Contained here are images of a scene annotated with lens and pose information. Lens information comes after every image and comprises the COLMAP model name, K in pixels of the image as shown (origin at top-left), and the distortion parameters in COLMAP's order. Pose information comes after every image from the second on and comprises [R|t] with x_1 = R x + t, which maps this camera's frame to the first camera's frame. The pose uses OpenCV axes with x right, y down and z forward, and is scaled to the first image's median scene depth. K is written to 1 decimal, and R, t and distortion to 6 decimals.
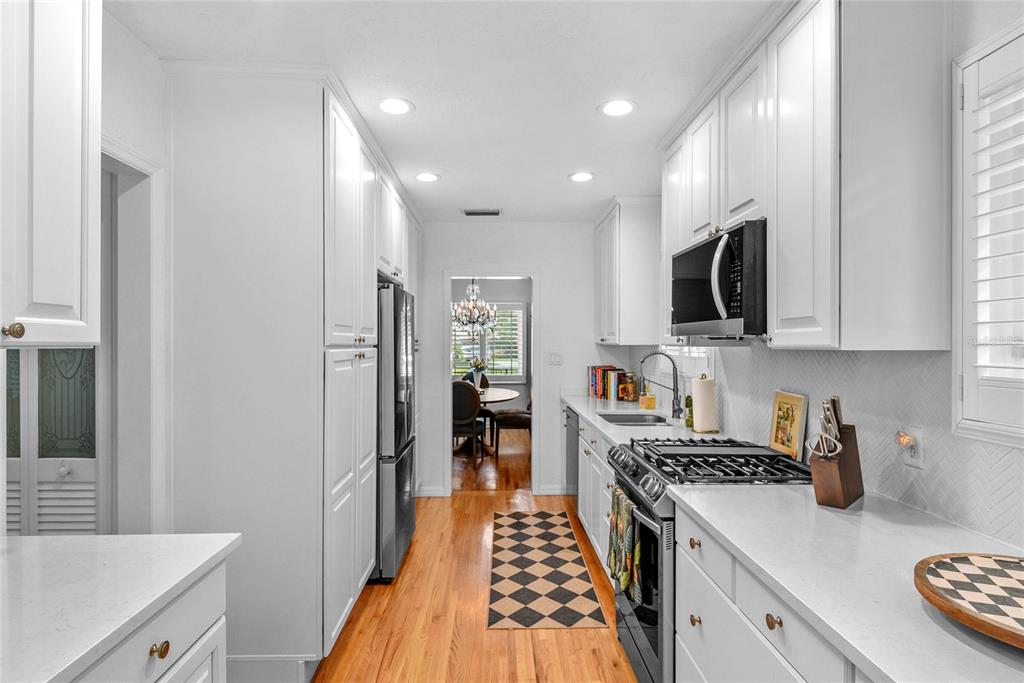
lens RADIAL K [[527.5, 0, 512.0], [0, 527.5, 341.5], [0, 0, 1]] dist [0.000151, -0.000239]
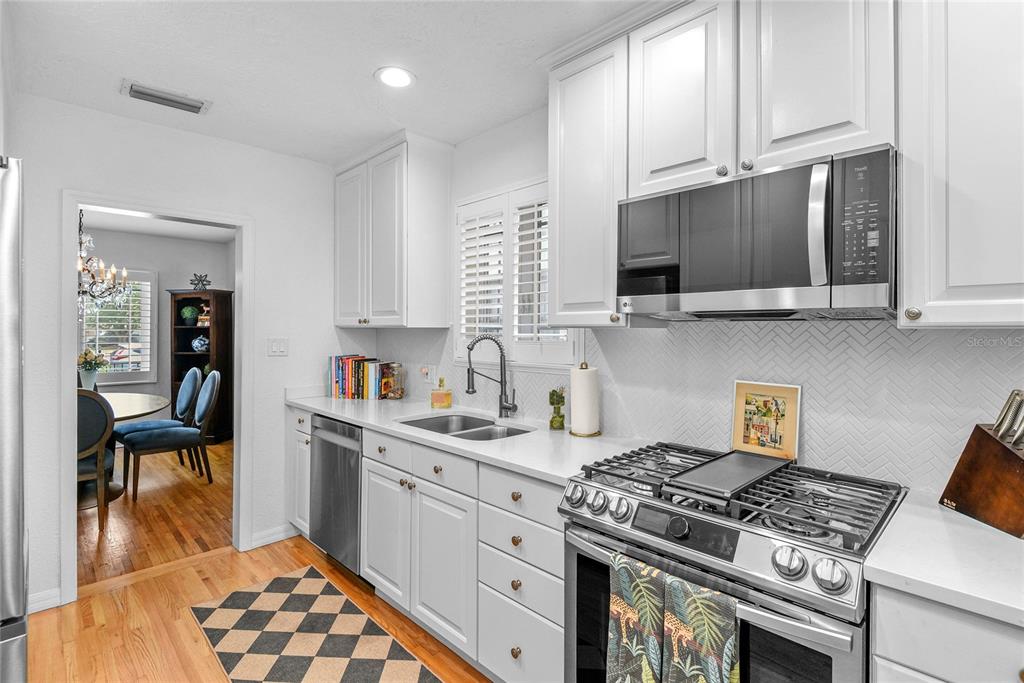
lens RADIAL K [[491.7, 0, 512.4], [0, 491.7, 326.3], [0, 0, 1]] dist [0.010631, -0.000216]
pose [[0.739867, 0.000911, 0.672752, -0.146964], [-0.000873, 1.000000, -0.000393, 0.004743], [-0.672752, -0.000296, 0.739868, 0.350036]]
